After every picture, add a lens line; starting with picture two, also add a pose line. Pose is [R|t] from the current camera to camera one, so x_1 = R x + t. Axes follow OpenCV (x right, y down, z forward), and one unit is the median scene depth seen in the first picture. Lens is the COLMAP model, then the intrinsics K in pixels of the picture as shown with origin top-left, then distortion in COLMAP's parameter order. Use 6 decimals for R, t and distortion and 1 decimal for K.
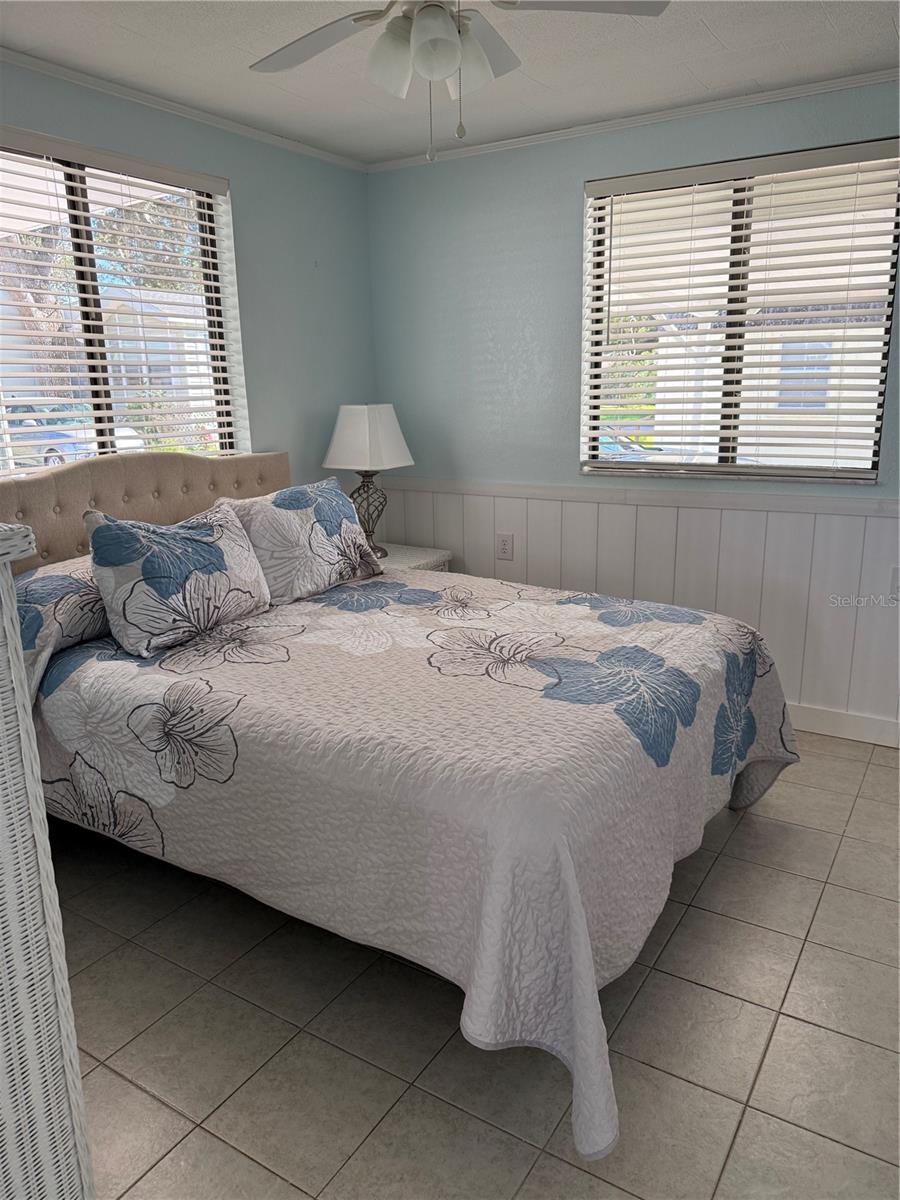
lens RADIAL K [[842.5, 0, 460.3], [0, 842.5, 596.3], [0, 0, 1]] dist [0.075267, -0.087221]
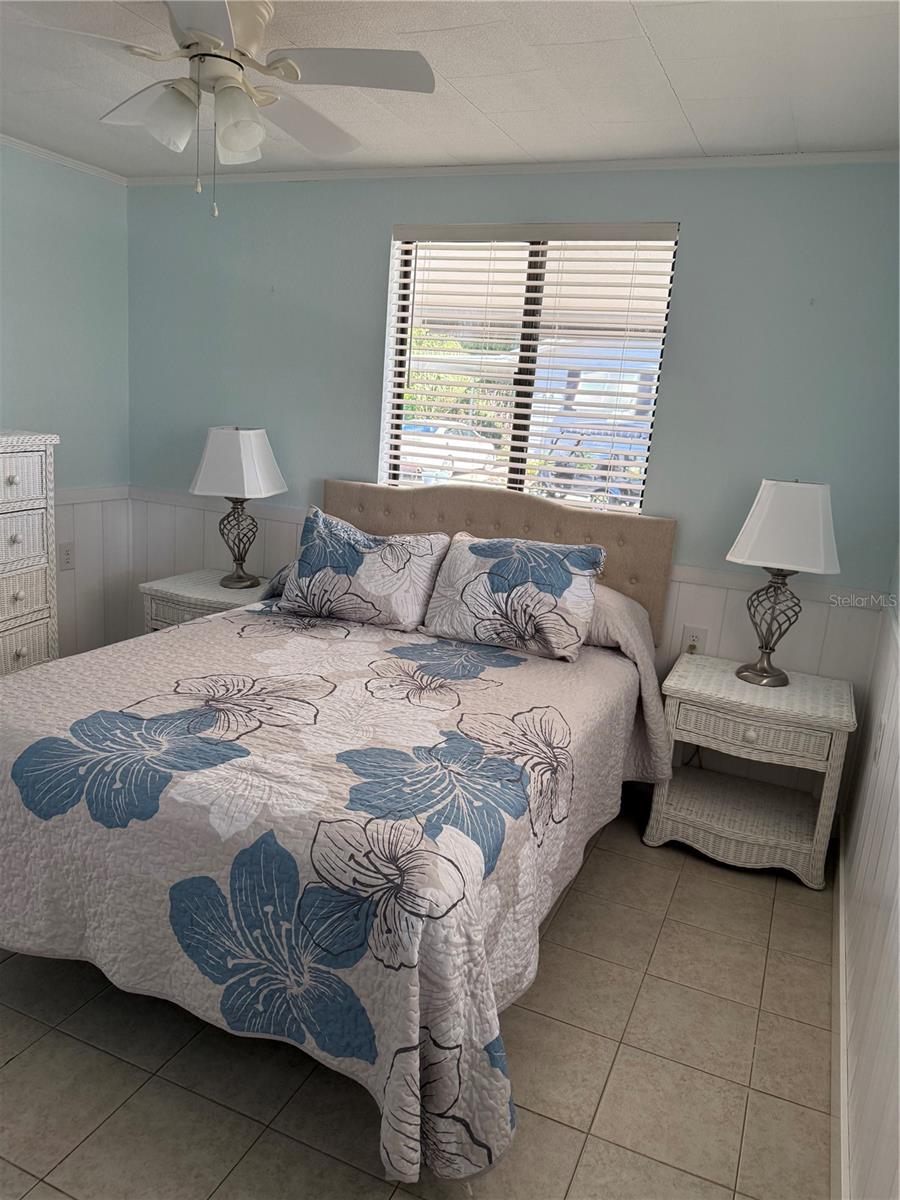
lens RADIAL K [[842.5, 0, 456.7], [0, 842.5, 607.1], [0, 0, 1]] dist [0.075267, -0.087221]
pose [[0.142350, 0.249592, -0.957831, 0.928290], [-0.314217, 0.929027, 0.195388, -0.279861], [0.938618, 0.273153, 0.210673, 0.943479]]
